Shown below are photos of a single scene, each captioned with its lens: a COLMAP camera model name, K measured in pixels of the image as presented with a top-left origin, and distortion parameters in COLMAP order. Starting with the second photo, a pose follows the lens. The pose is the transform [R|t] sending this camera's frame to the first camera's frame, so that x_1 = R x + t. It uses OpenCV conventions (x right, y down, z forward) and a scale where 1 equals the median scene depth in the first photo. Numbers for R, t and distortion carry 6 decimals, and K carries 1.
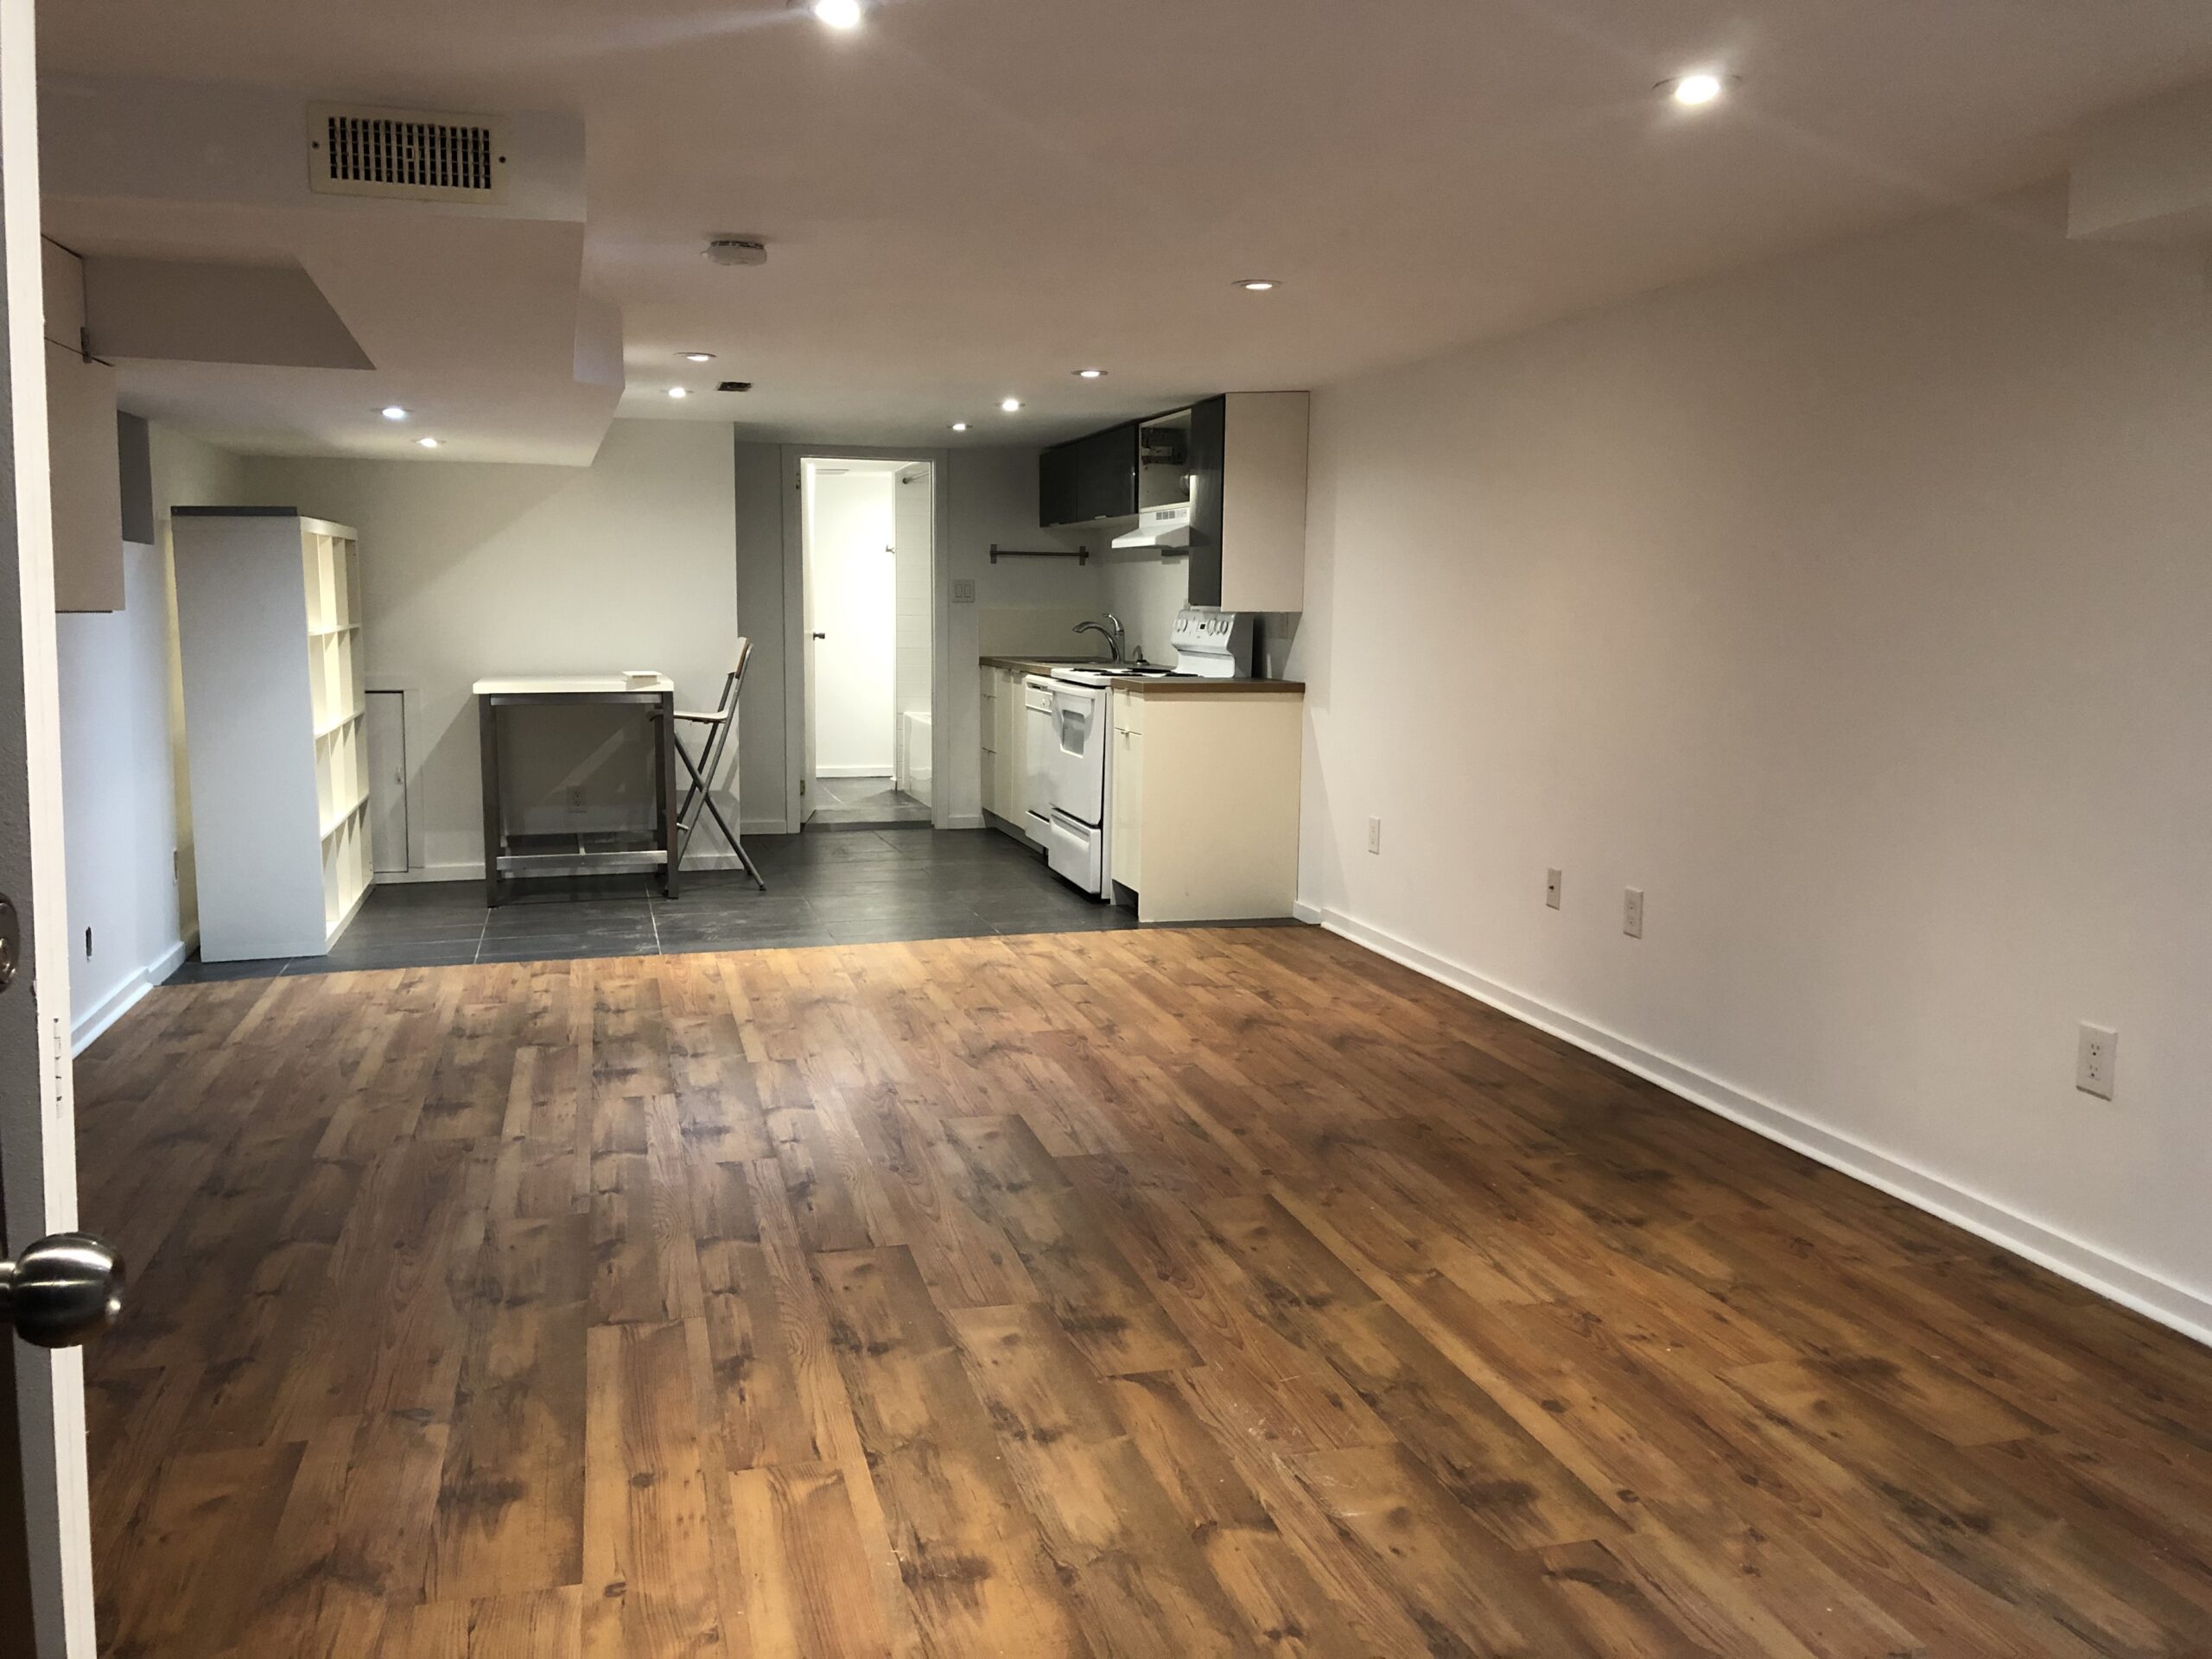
lens RADIAL K [[1802.3, 0, 1140.7], [0, 1802.3, 826.0], [0, 0, 1]] dist [0.061595, -0.174272]
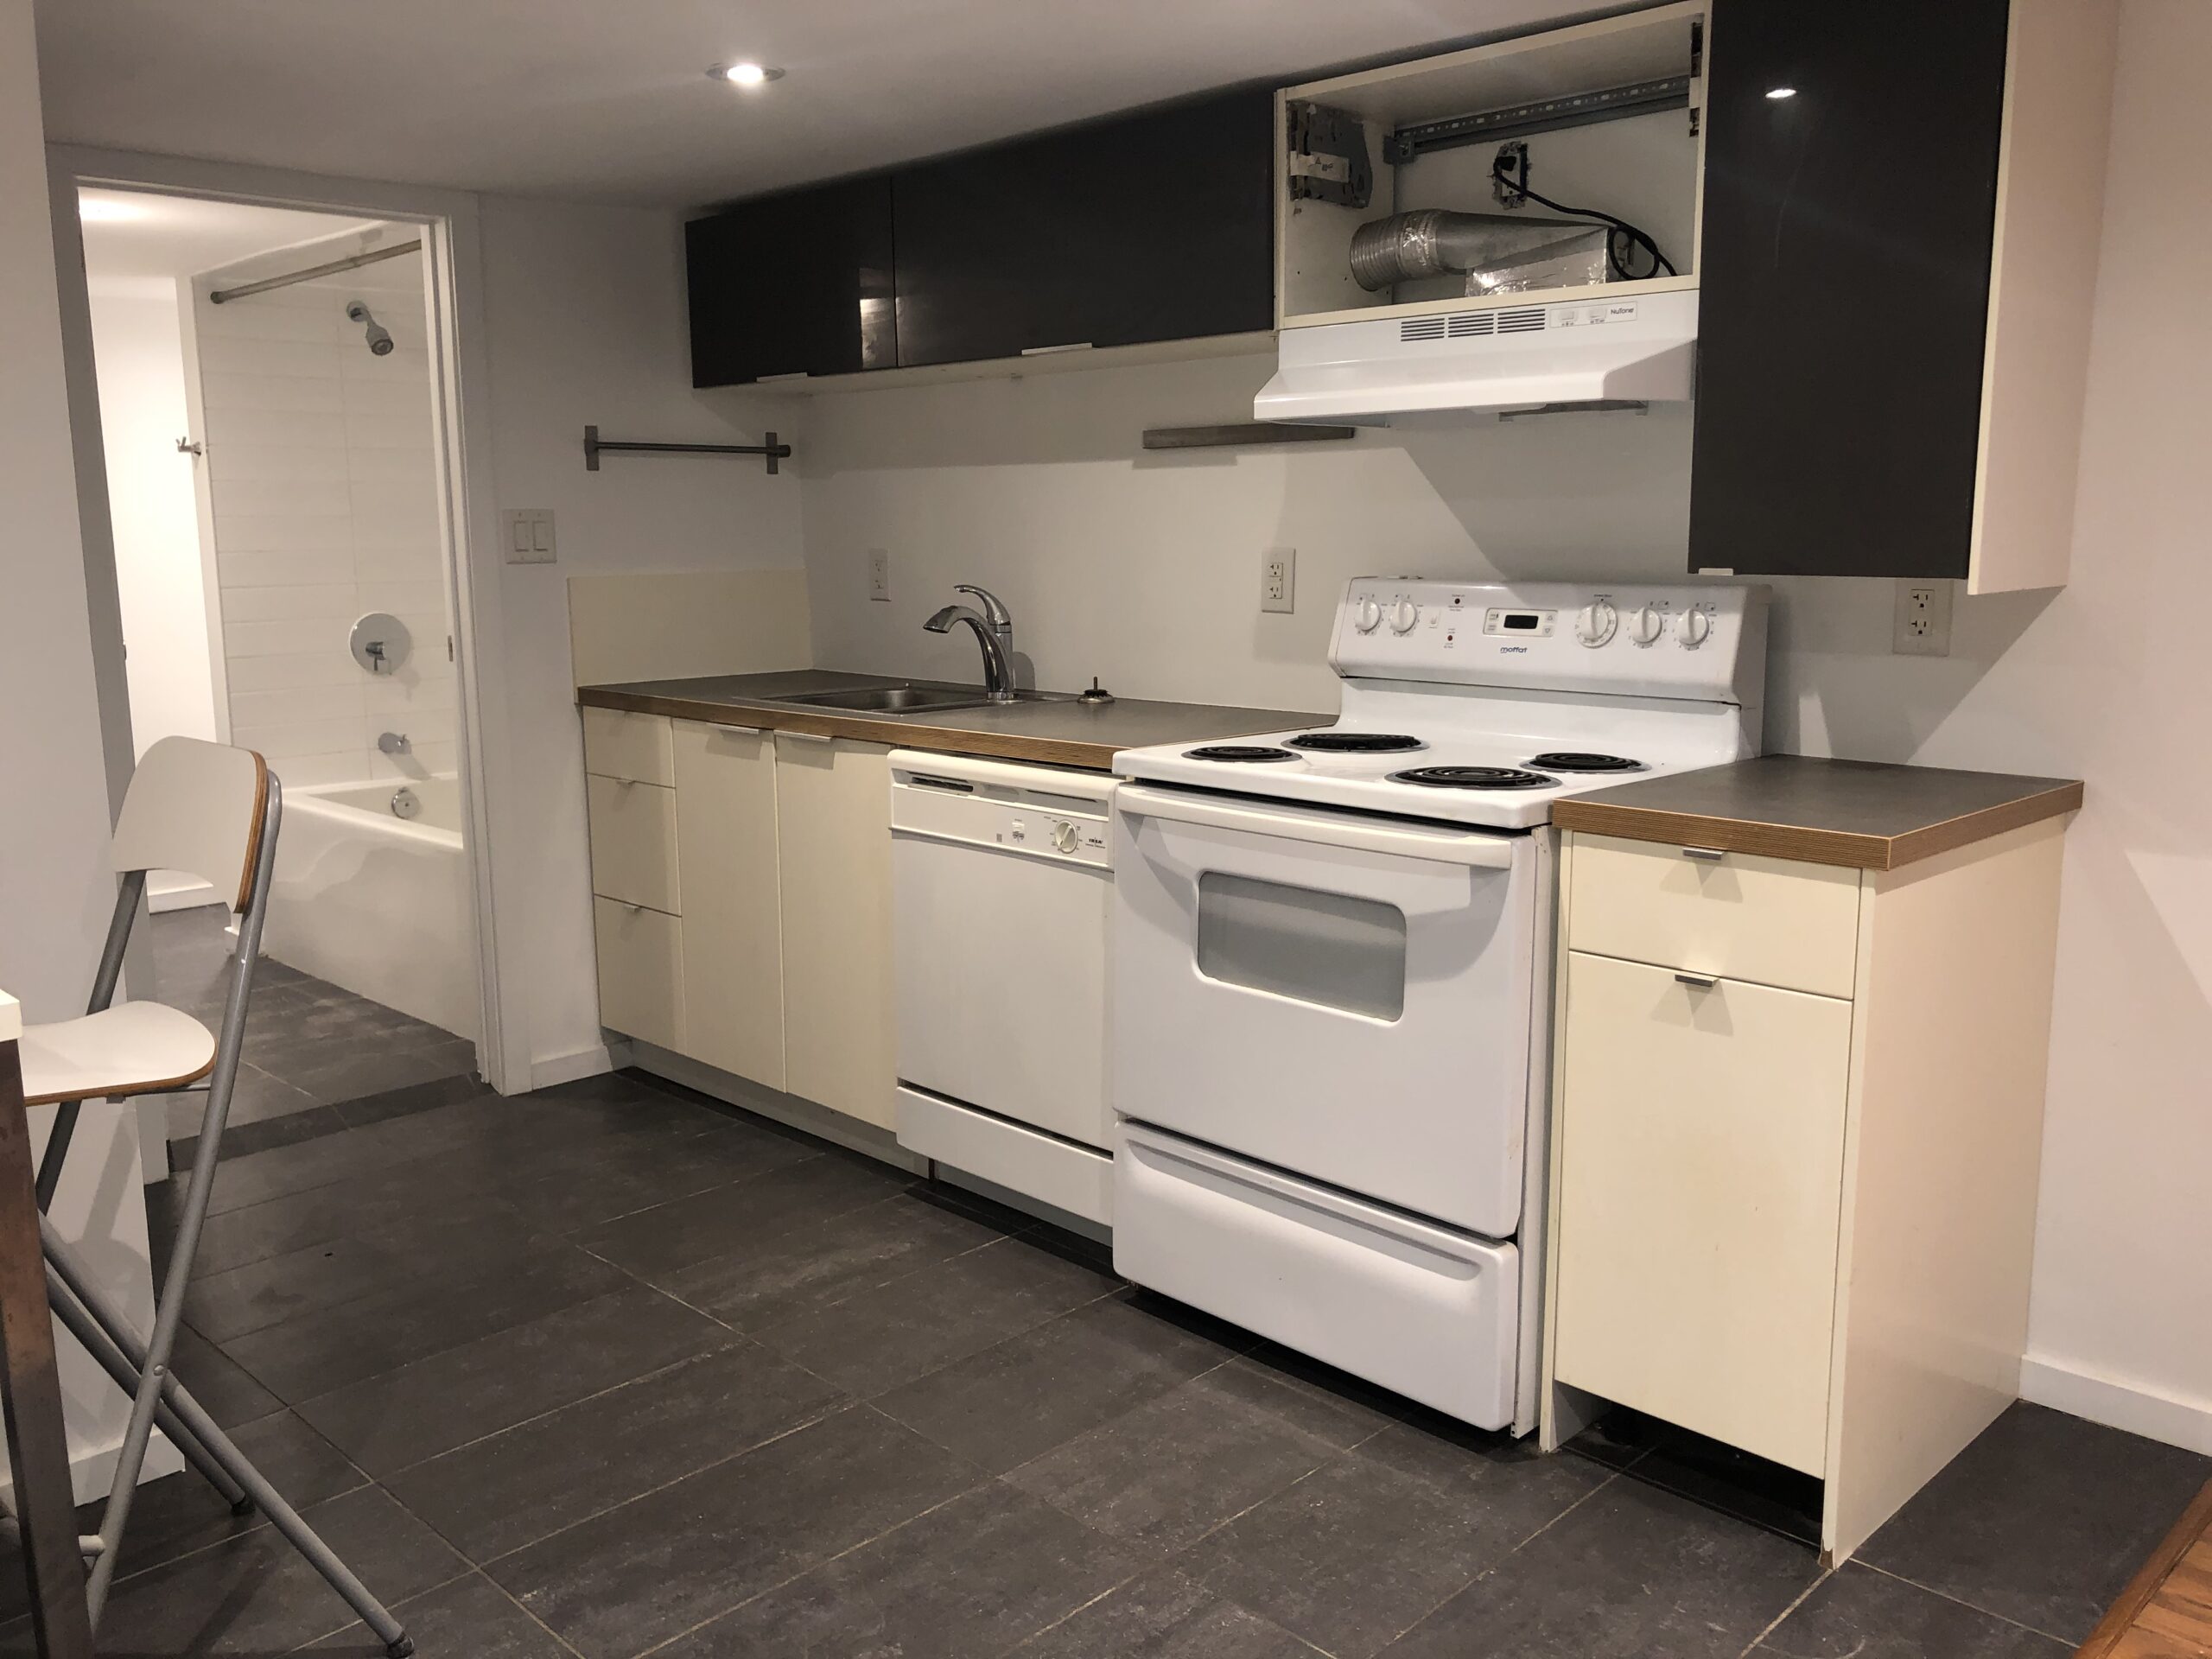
lens RADIAL K [[1809.7, 0, 1110.0], [0, 1809.7, 822.0], [0, 0, 1]] dist [0.015888, -0.015922]
pose [[0.880130, -0.095322, 0.465065, -0.222604], [0.075588, 0.995275, 0.060946, -0.096178], [-0.468677, -0.018487, 0.883176, 0.679639]]
